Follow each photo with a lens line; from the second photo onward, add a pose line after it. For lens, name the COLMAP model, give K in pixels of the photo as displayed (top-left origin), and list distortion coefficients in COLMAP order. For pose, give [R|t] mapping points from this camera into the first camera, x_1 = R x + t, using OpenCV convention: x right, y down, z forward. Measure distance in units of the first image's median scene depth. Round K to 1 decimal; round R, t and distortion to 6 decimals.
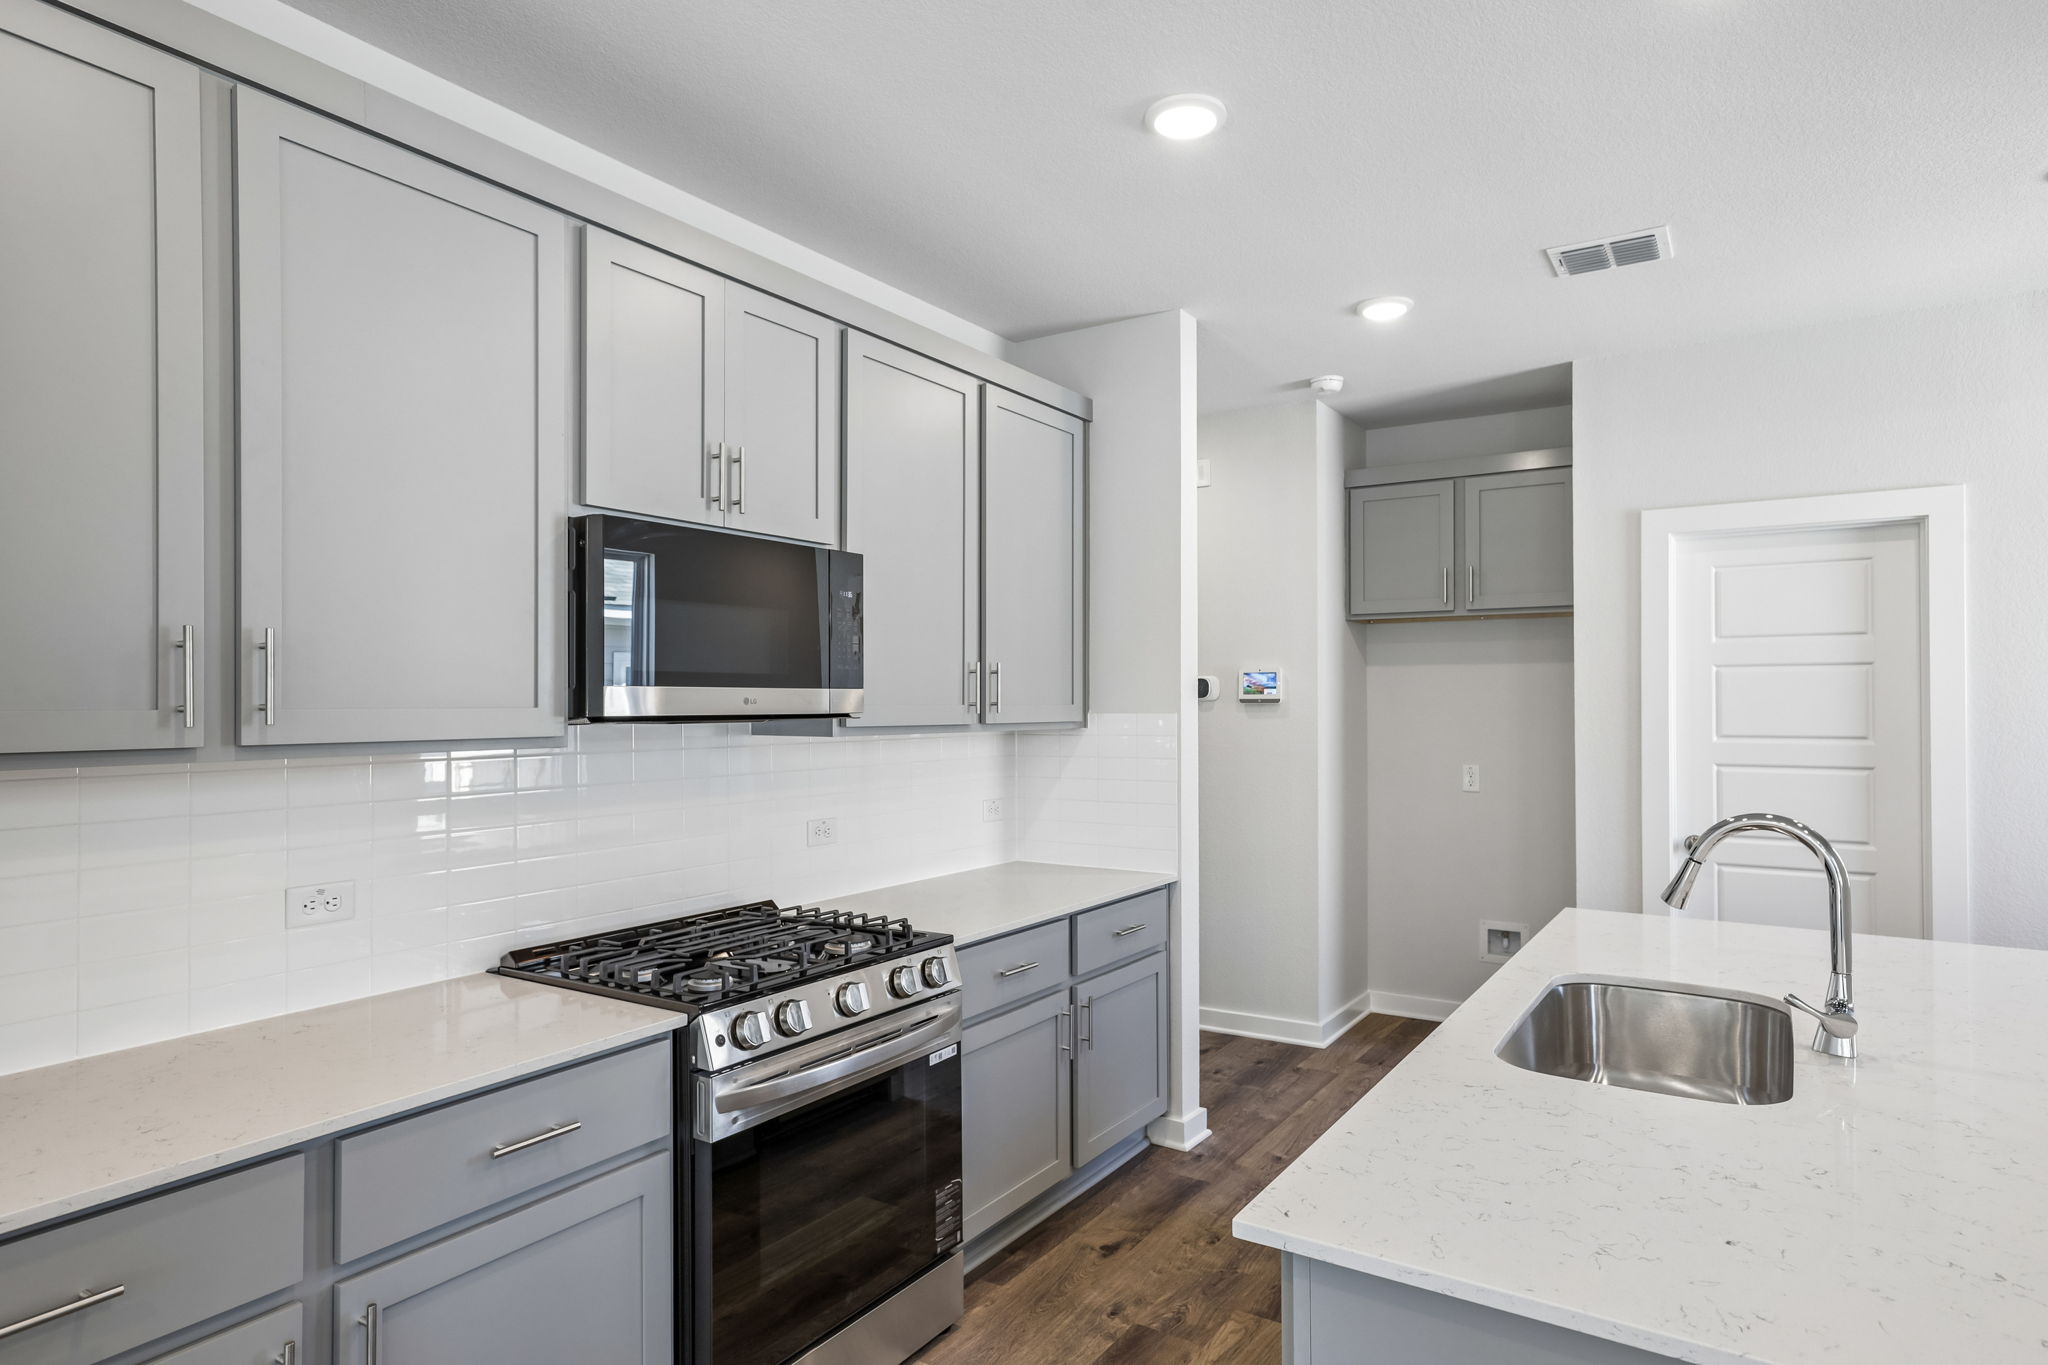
lens RADIAL K [[1148.6, 0, 1021.7], [0, 1148.6, 700.0], [0, 0, 1]] dist [0.001583, 0.000481]
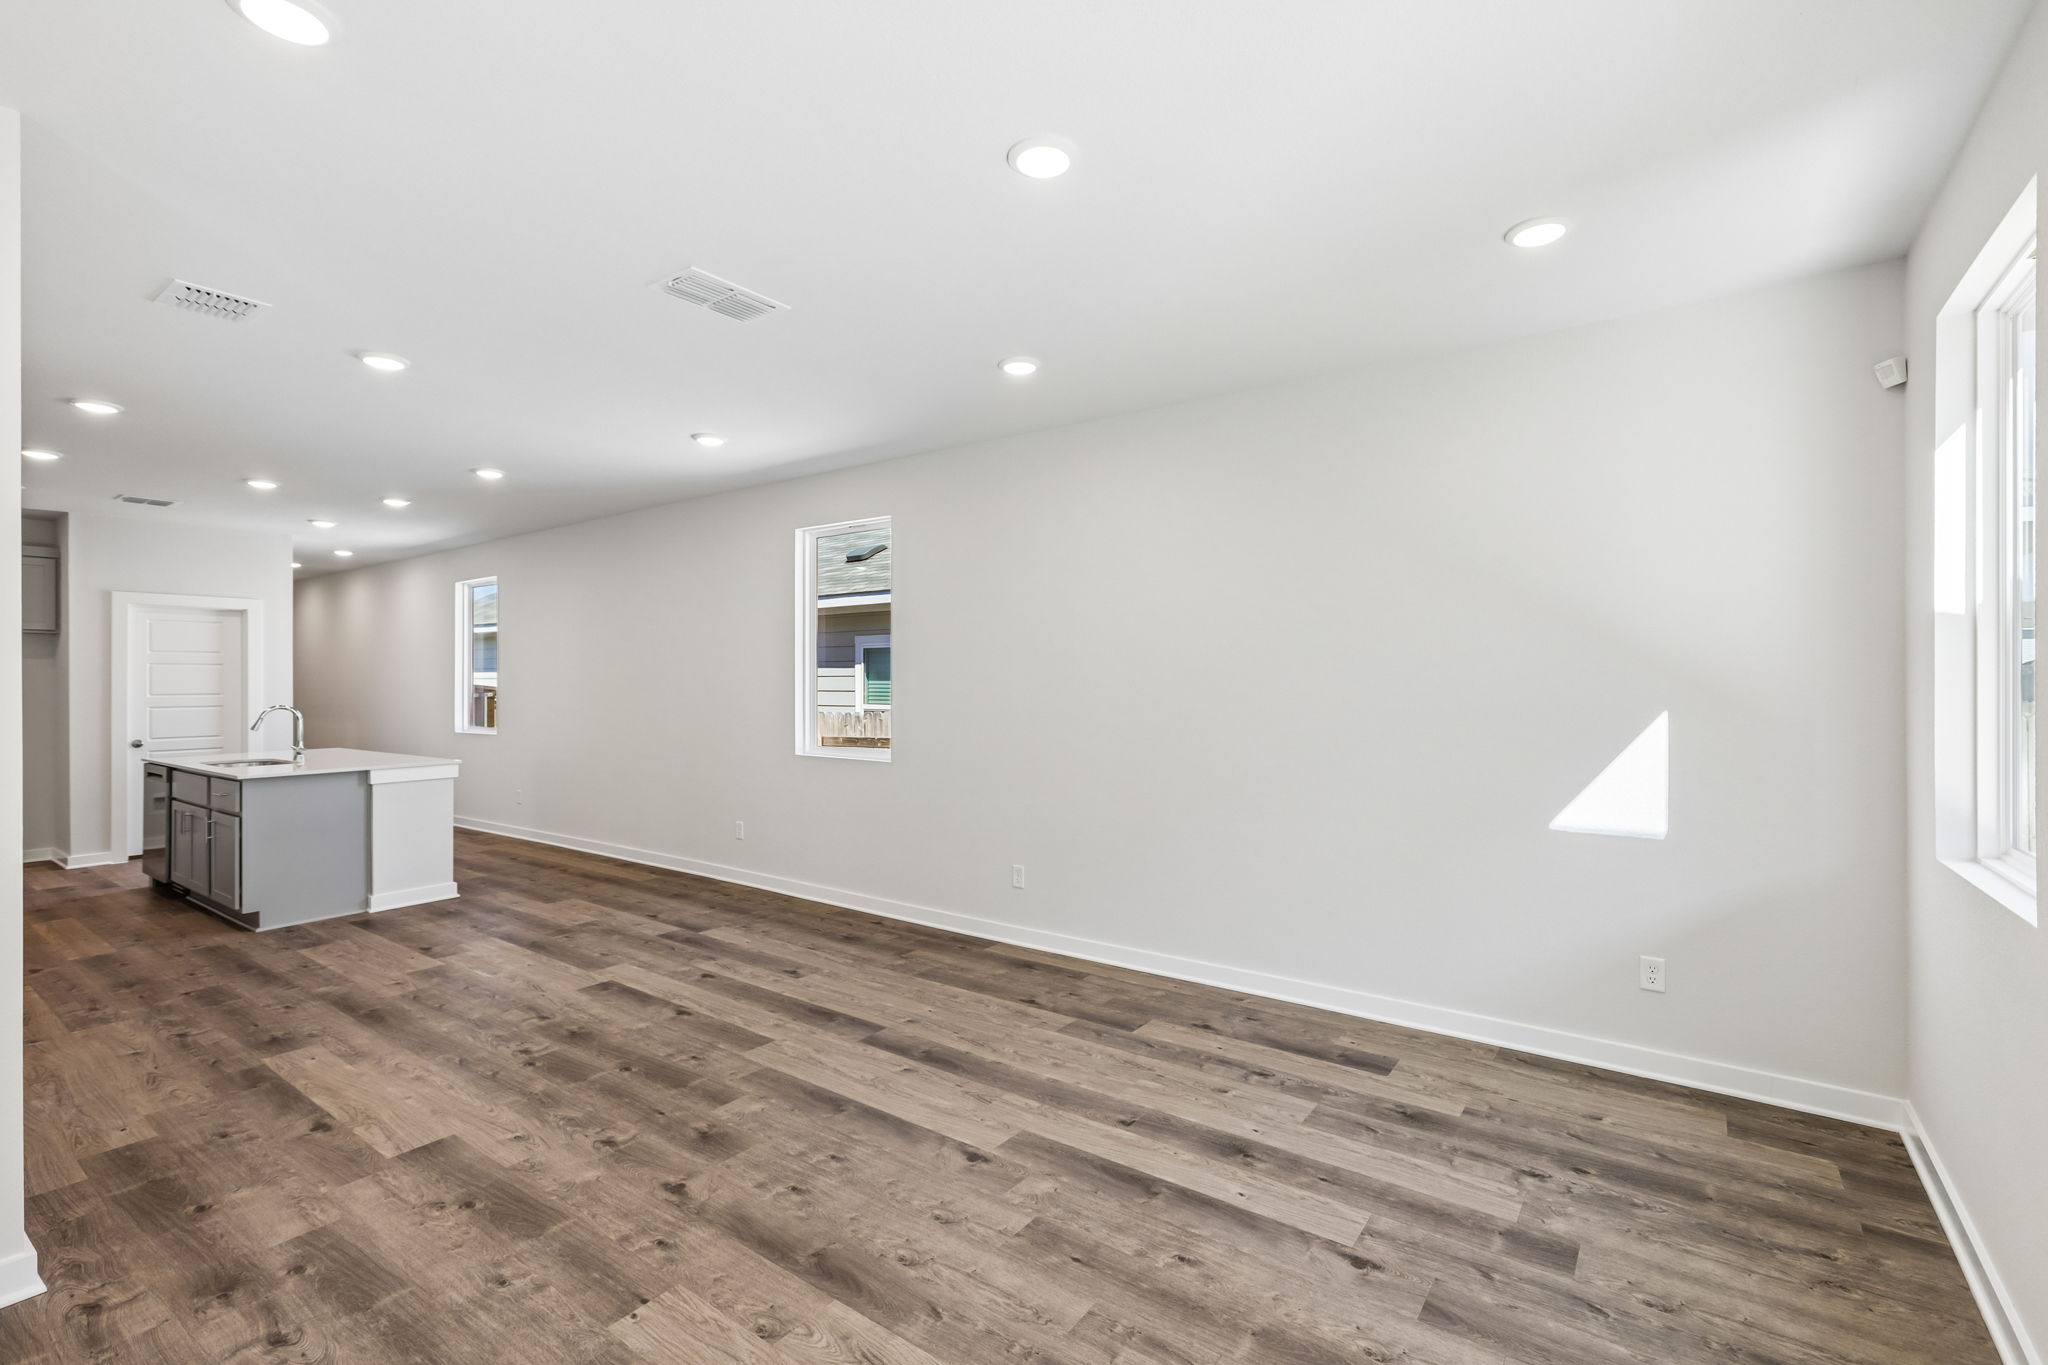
lens RADIAL K [[917.7, 0, 1016.3], [0, 917.7, 678.3], [0, 0, 1]] dist [0.014876, 0.000536]
pose [[0.057768, 0.004932, 0.998318, -1.329653], [0.004475, 0.999976, -0.005199, 0.021312], [-0.998320, 0.004768, 0.057744, -0.962561]]
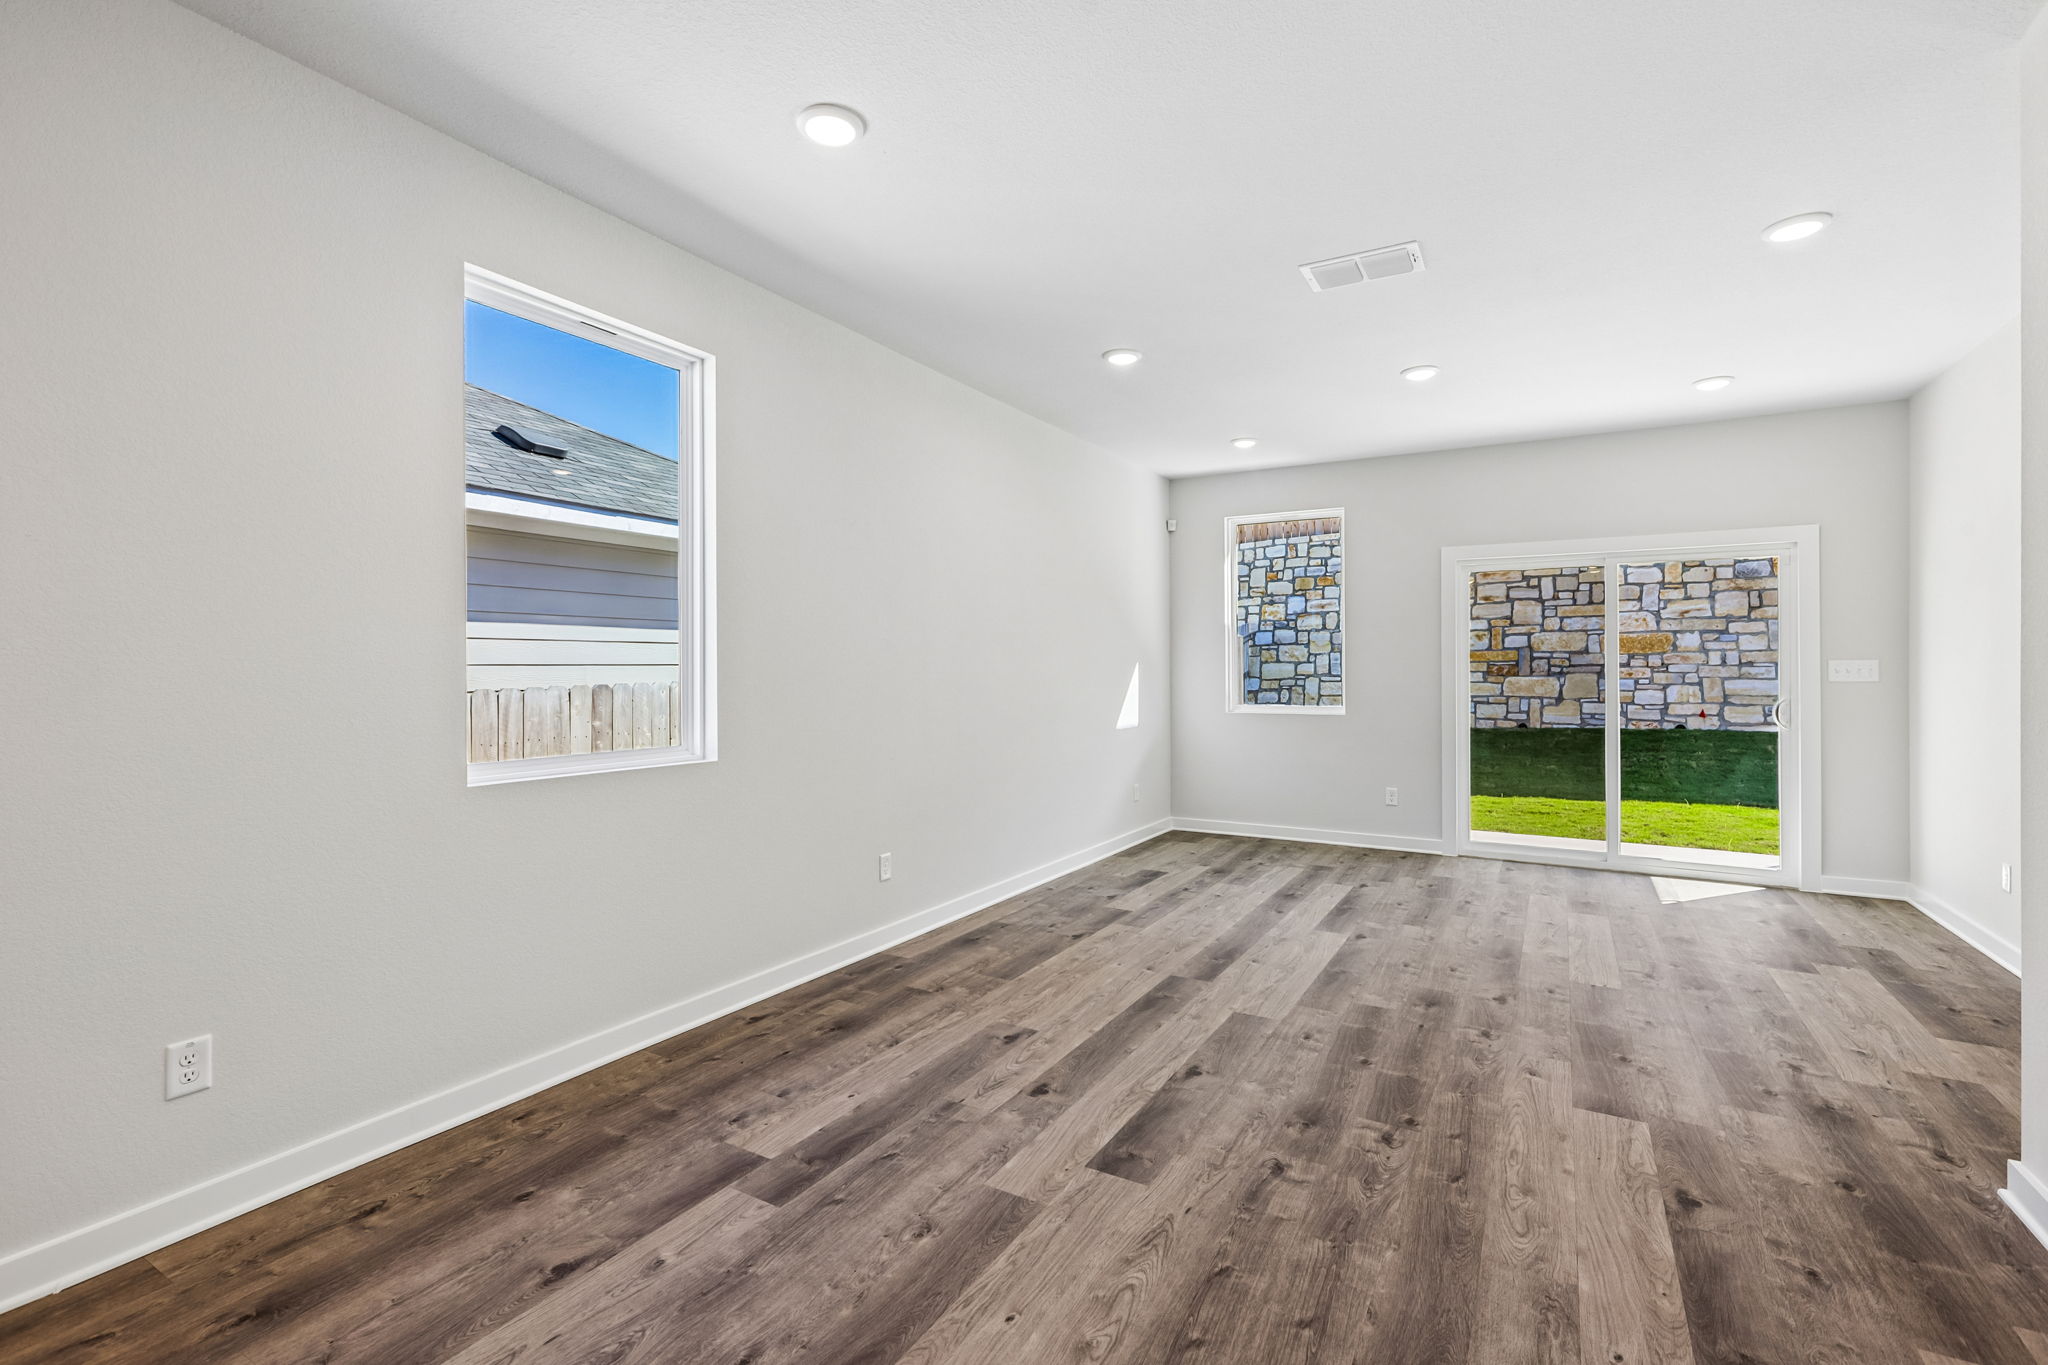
lens RADIAL K [[906.9, 0, 1031.5], [0, 906.9, 671.0], [0, 0, 1]] dist [0.011598, 0.000423]
pose [[-0.998201, 0.004333, -0.059803, -0.043853], [0.004150, 0.999986, 0.003181, 0.057184], [0.059816, 0.002927, -0.998205, 0.310370]]
